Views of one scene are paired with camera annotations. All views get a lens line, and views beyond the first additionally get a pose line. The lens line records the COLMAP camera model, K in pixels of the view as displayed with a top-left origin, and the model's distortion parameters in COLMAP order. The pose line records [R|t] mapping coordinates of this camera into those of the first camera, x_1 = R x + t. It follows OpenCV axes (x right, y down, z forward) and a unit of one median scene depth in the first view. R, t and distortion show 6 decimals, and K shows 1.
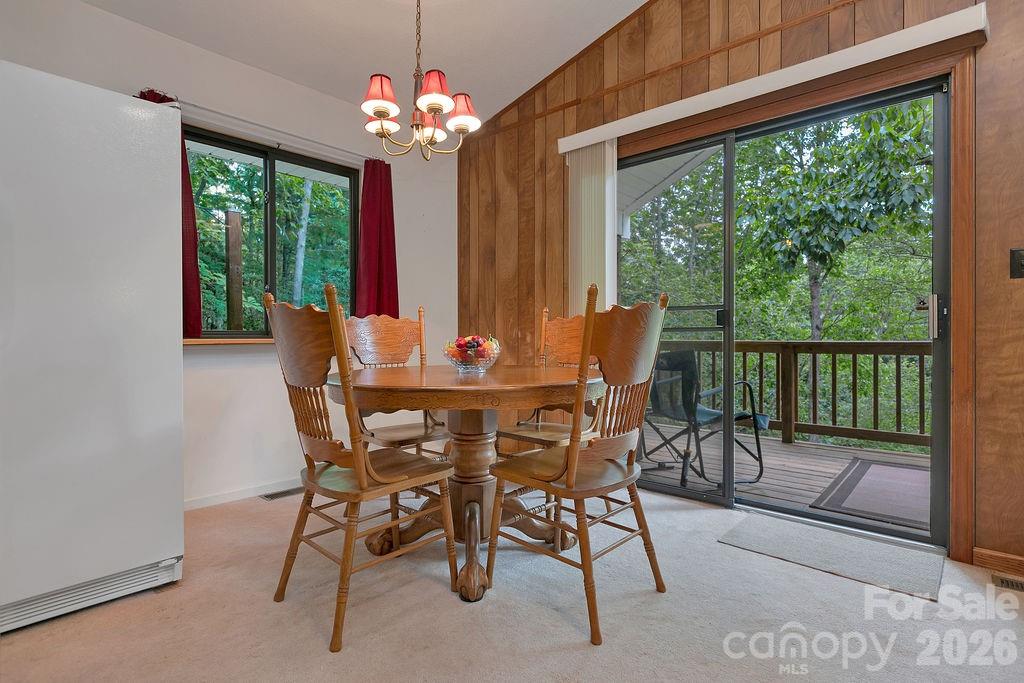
lens RADIAL K [[508.9, 0, 514.0], [0, 508.9, 339.5], [0, 0, 1]] dist [0.000995, 0.000091]
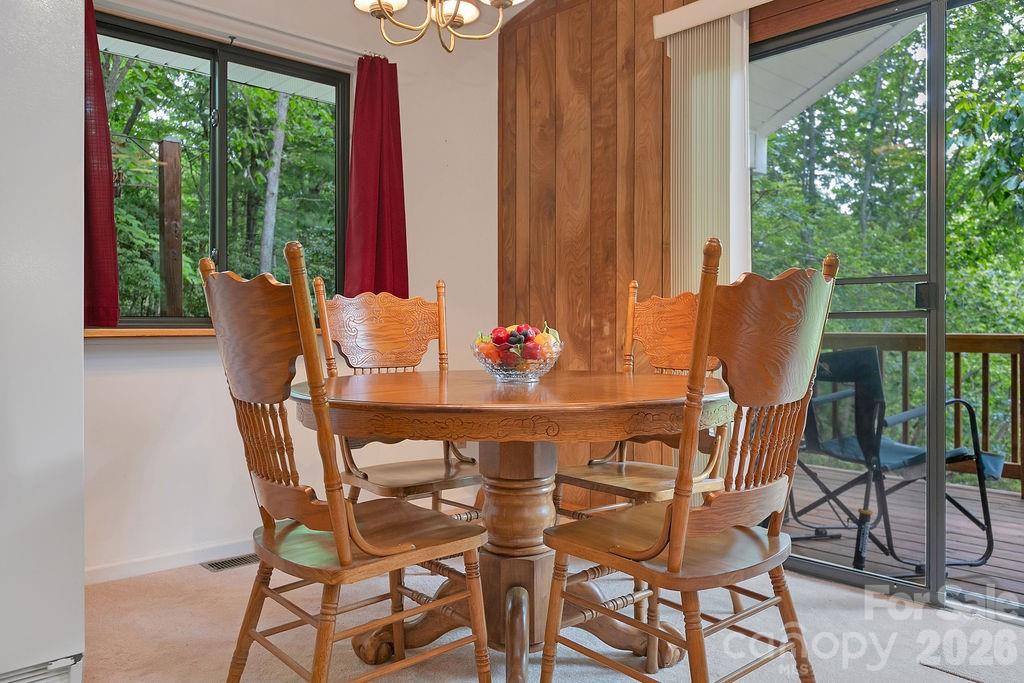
lens RADIAL K [[760.2, 0, 518.3], [0, 760.2, 329.4], [0, 0, 1]] dist [-0.002959, -0.002349]
pose [[0.996165, 0.001969, -0.087477, 0.001574], [-0.002173, 0.999995, -0.002239, 0.001092], [0.087472, 0.002420, 0.996164, 0.044660]]
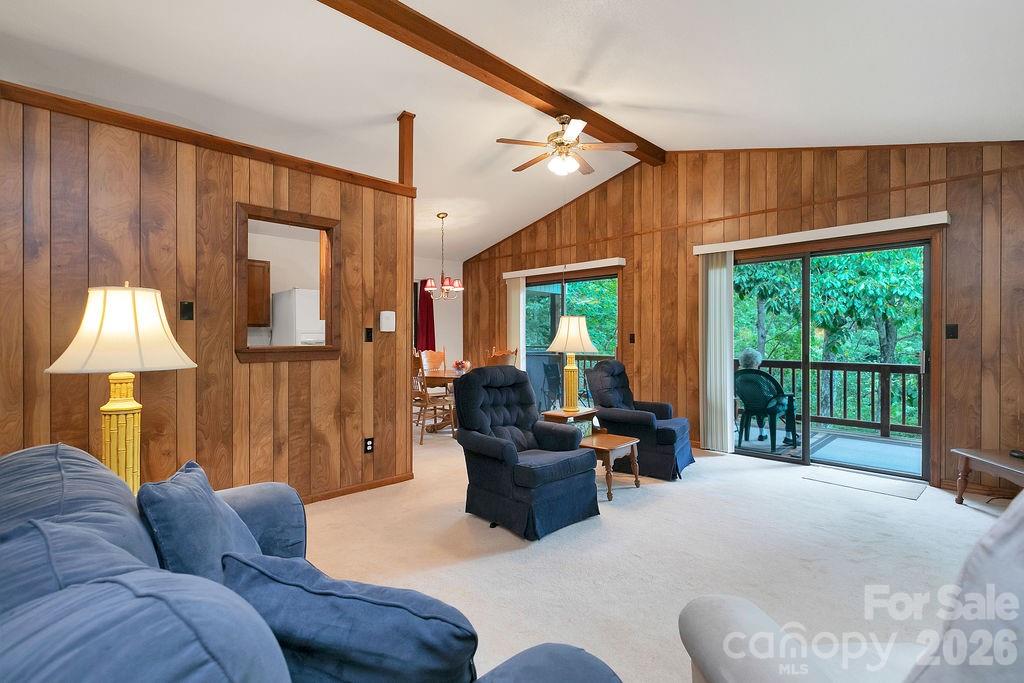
lens RADIAL K [[480.5, 0, 525.7], [0, 480.5, 339.7], [0, 0, 1]] dist [0.003234, 0.000599]
pose [[0.999587, -0.002820, -0.028587, 0.304680], [0.002900, 0.999992, 0.002756, -0.108135], [0.028579, -0.002838, 0.999588, -1.449892]]
